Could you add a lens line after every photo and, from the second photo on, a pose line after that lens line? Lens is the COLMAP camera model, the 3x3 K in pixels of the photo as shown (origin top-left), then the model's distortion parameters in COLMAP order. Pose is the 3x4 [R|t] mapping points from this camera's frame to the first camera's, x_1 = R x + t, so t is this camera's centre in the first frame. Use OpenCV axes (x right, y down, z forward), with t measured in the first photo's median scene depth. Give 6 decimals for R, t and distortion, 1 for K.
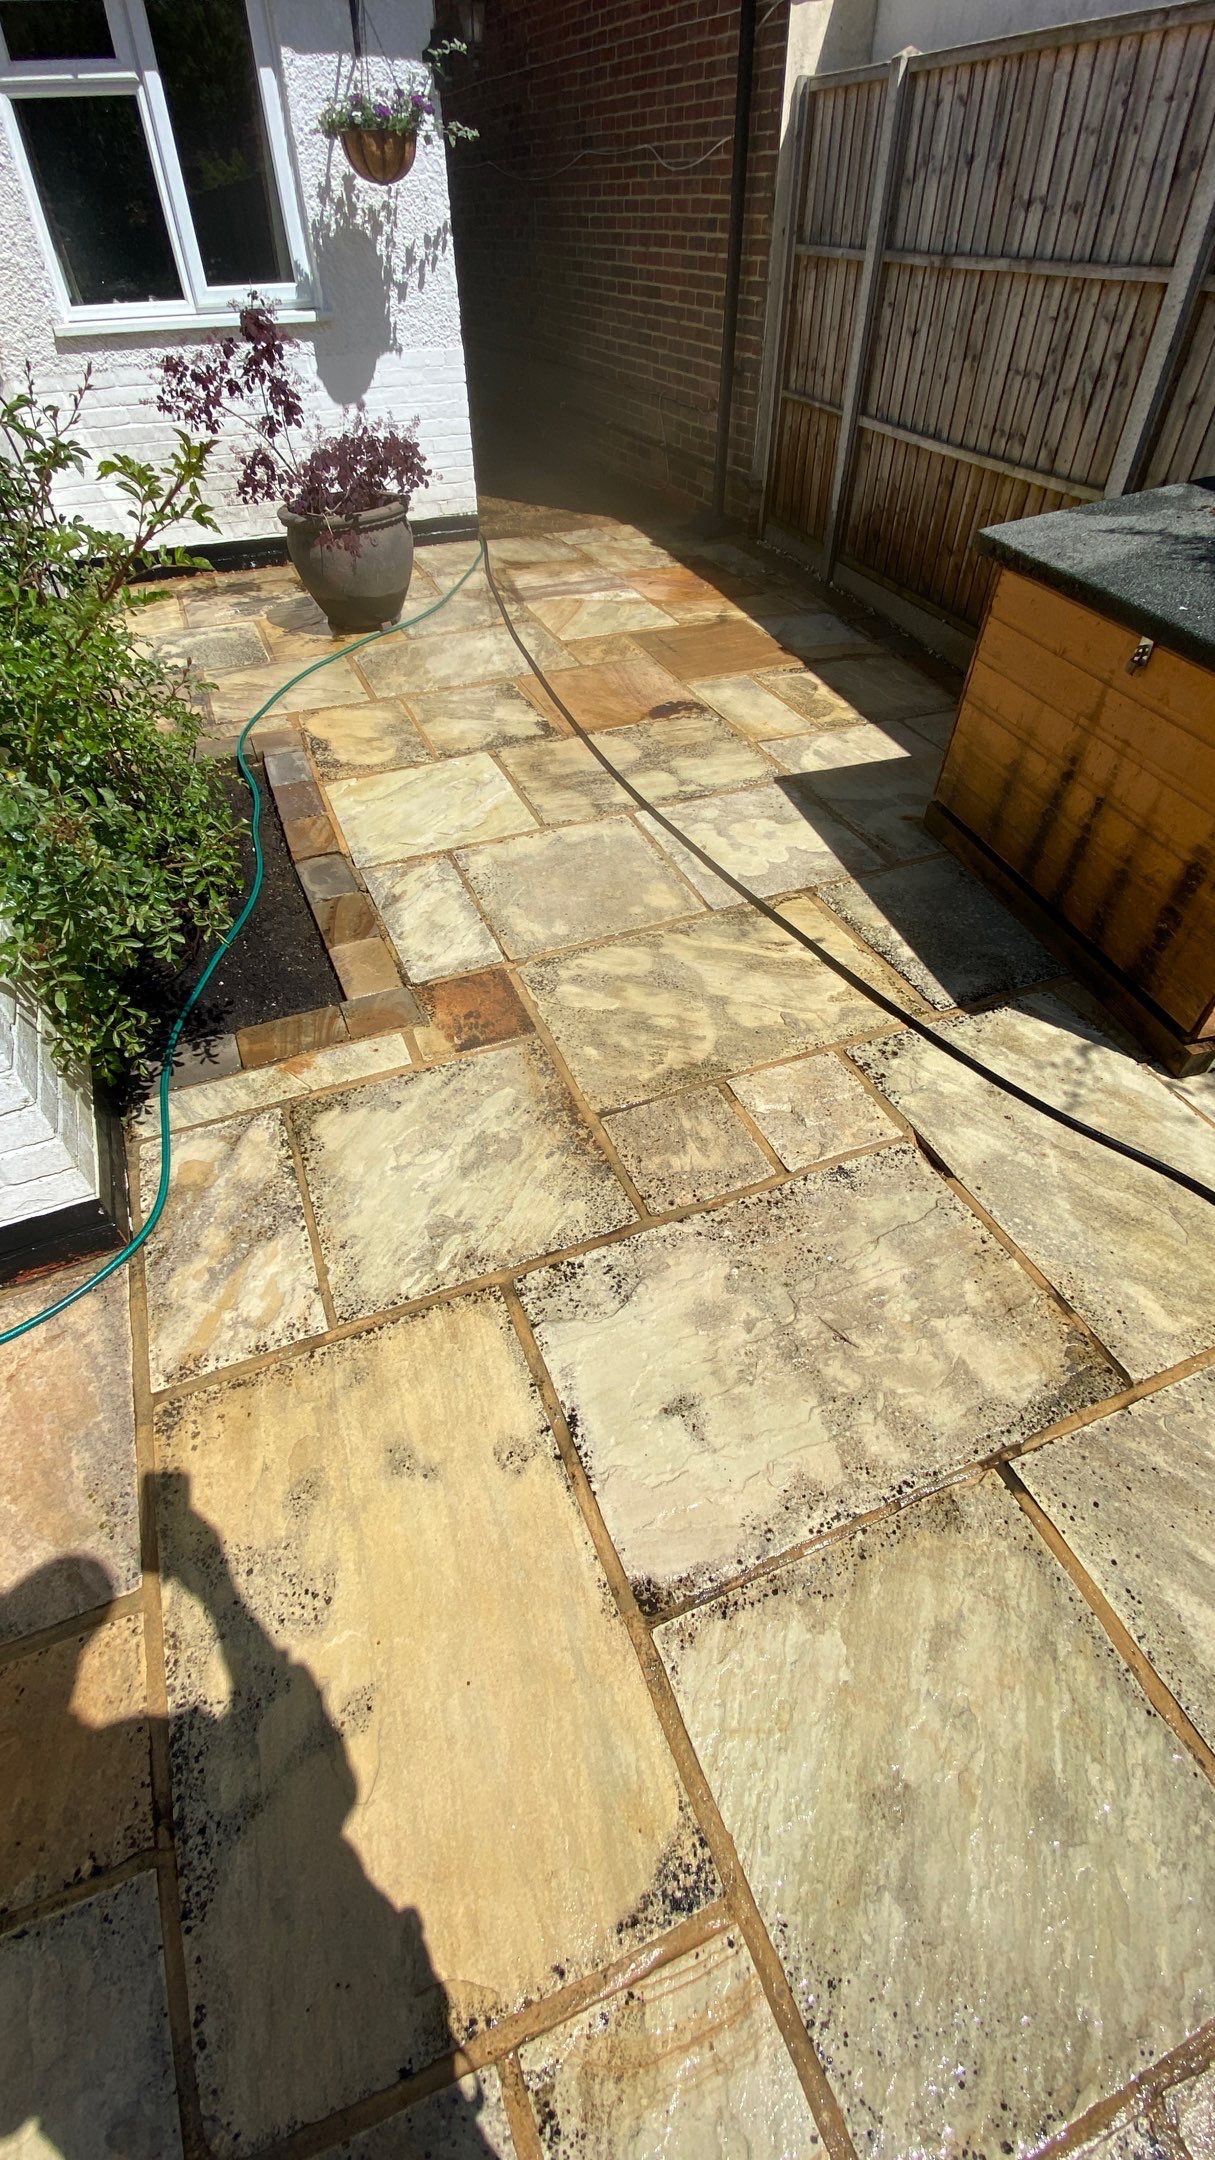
lens RADIAL K [[871.4, 0, 603.5], [0, 871.4, 1072.8], [0, 0, 1]] dist [0.025618, -0.022650]
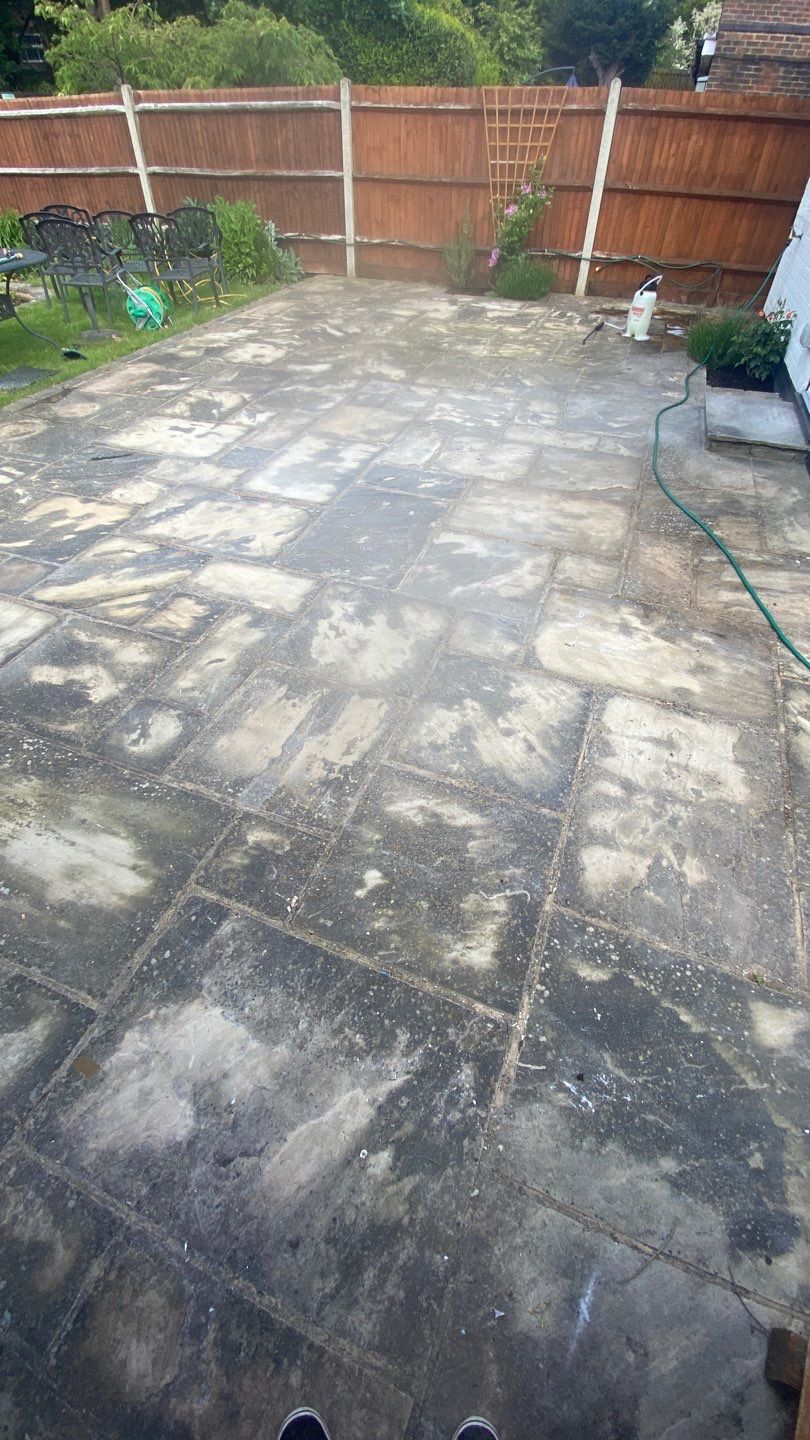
lens RADIAL K [[580.9, 0, 402.4], [0, 580.9, 715.2], [0, 0, 1]] dist [0.025618, -0.022650]
pose [[-0.689377, 0.519093, -0.505274, 0.793018], [-0.513119, 0.142439, 0.846416, -0.307116], [0.511340, 0.842765, 0.168162, 0.276296]]
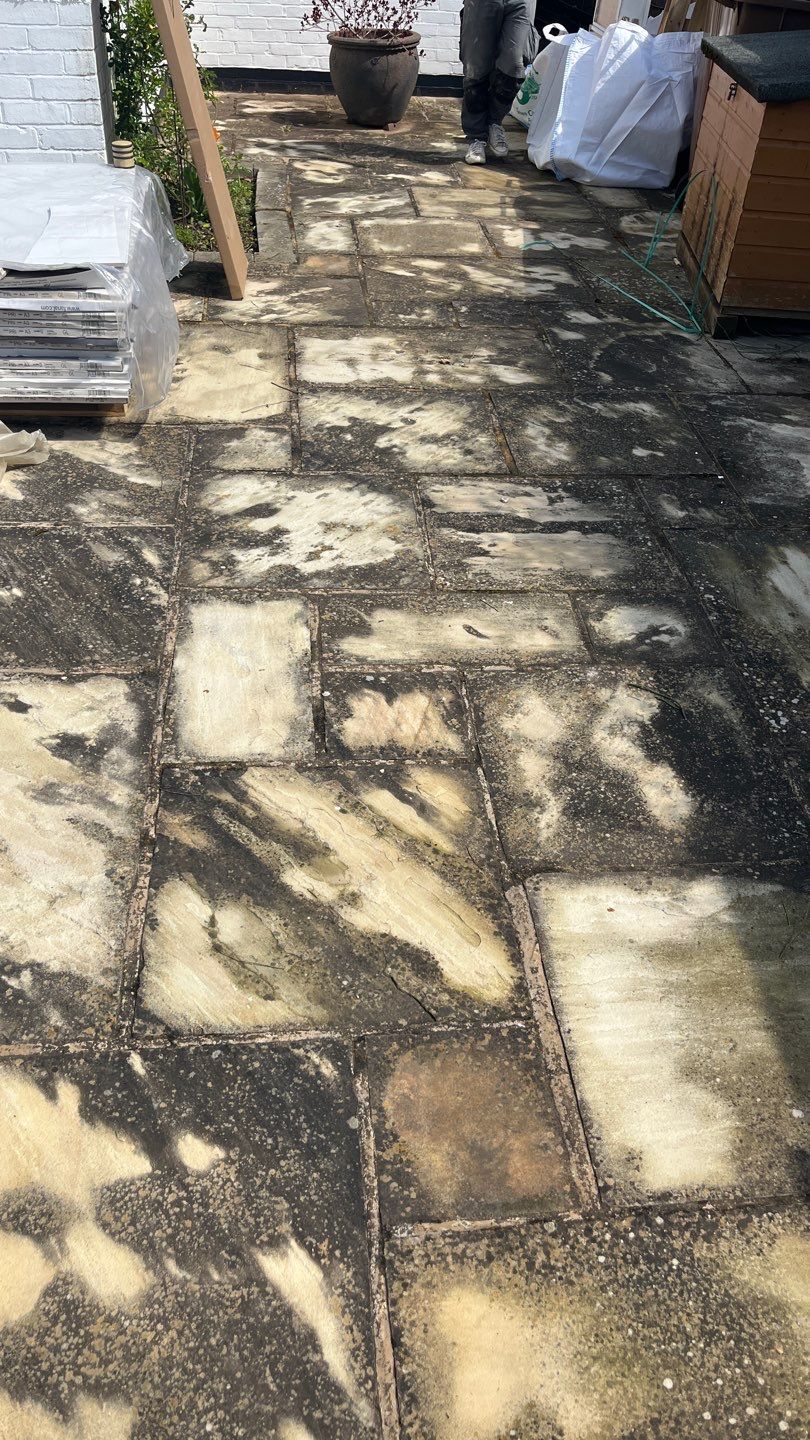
lens RADIAL K [[1098.9, 0, 405.0], [0, 1098.9, 720.0], [0, 0, 1]] dist [0.076868, -0.112653]
pose [[0.954903, 0.221615, -0.197605, 0.623050], [-0.244831, 0.964212, -0.101750, 0.975602], [0.167984, 0.145541, 0.974987, -0.940616]]
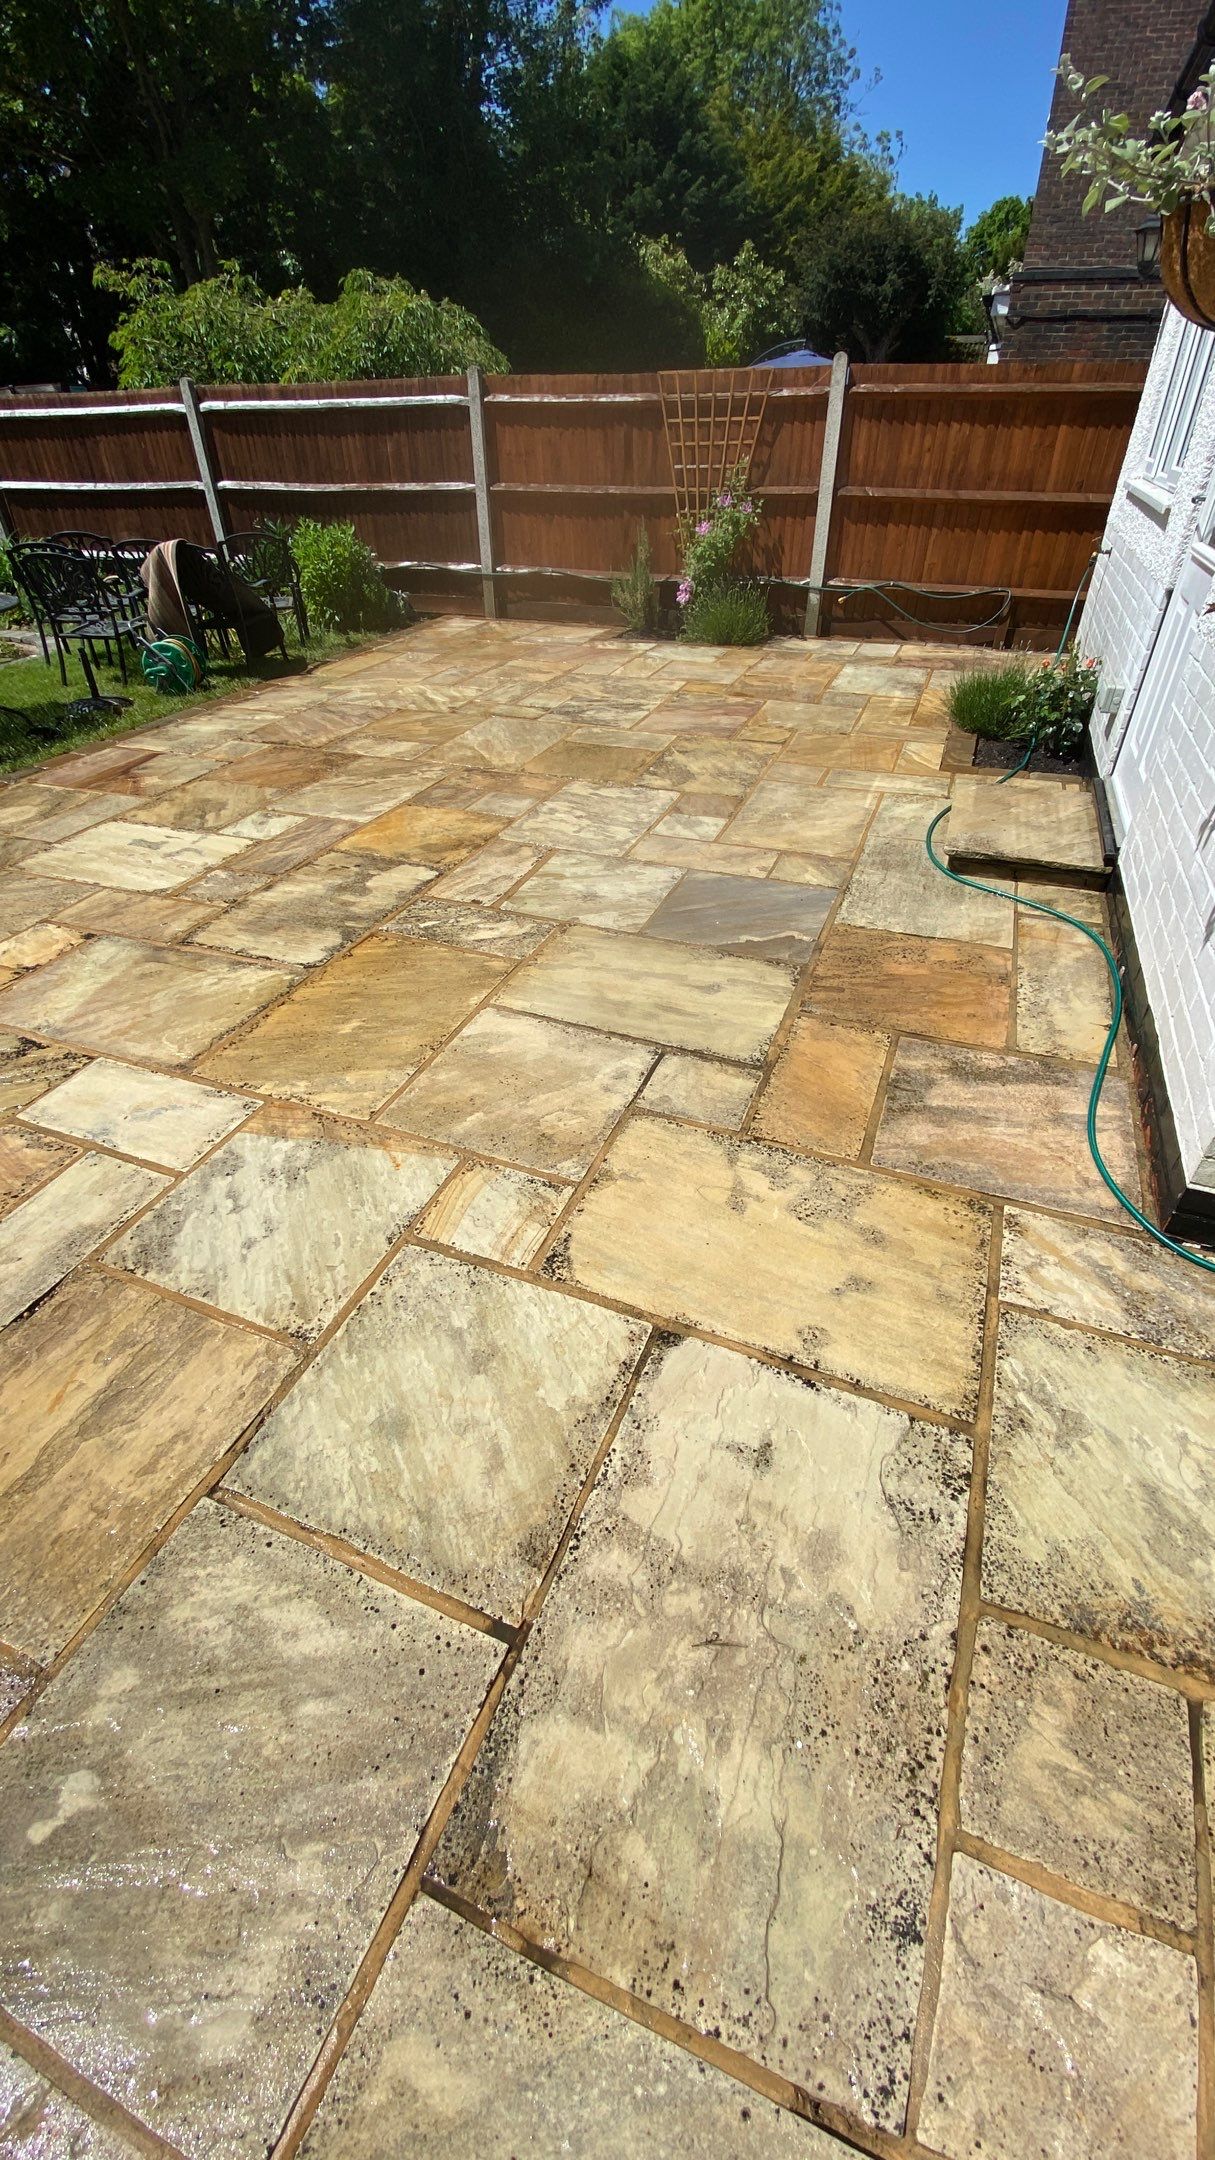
lens RADIAL K [[871.4, 0, 603.5], [0, 871.4, 1072.8], [0, 0, 1]] dist [0.025618, -0.022650]
pose [[-0.708896, 0.437024, -0.553604, 0.421608], [-0.484675, 0.268386, 0.832501, -0.370956], [0.512403, 0.858475, 0.021557, 0.325496]]
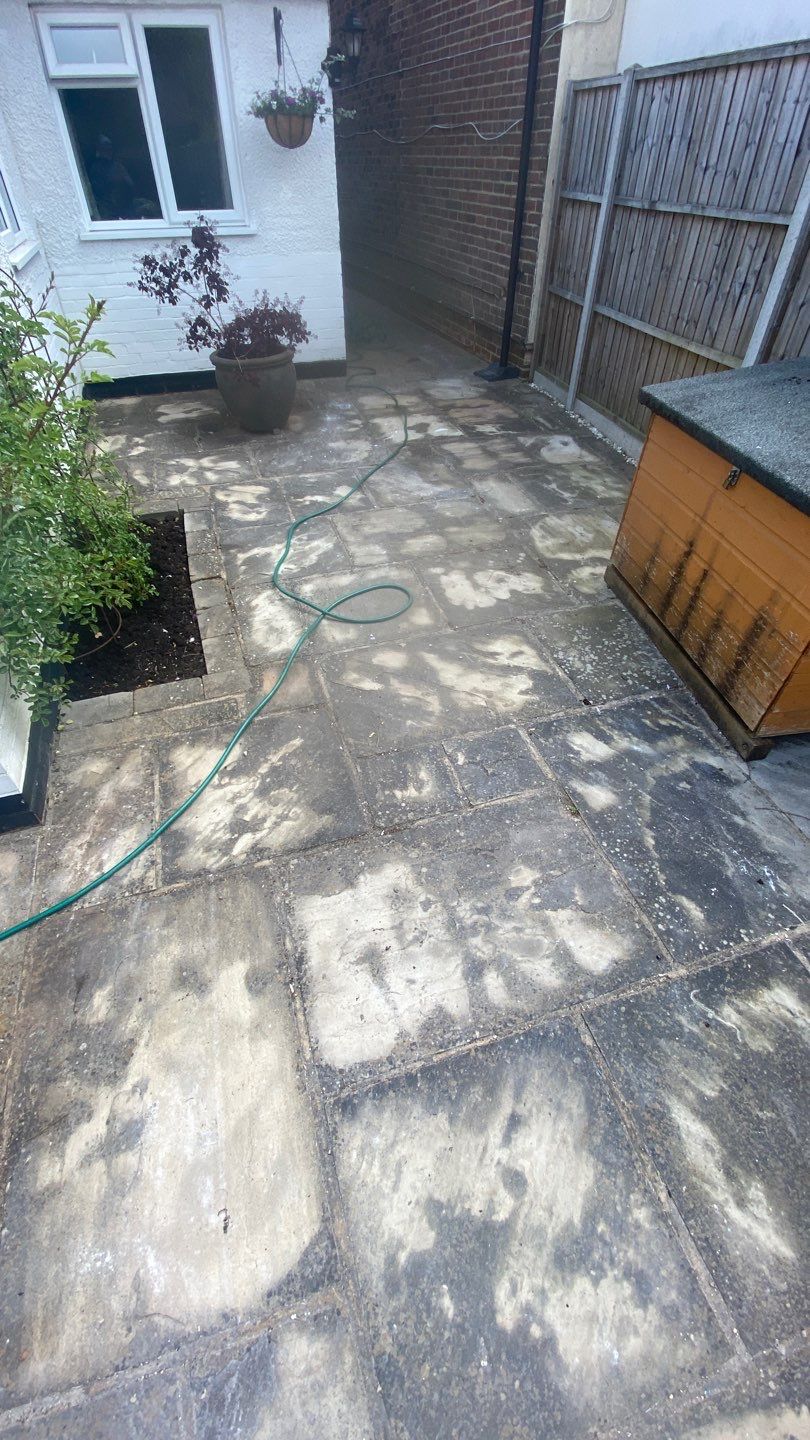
lens RADIAL K [[580.9, 0, 402.4], [0, 580.9, 715.2], [0, 0, 1]] dist [0.025618, -0.022650]
pose [[0.996644, 0.063234, -0.051979, 0.115698], [-0.064068, 0.997840, -0.014542, -0.018621], [0.050947, 0.017824, 0.998542, -0.013087]]
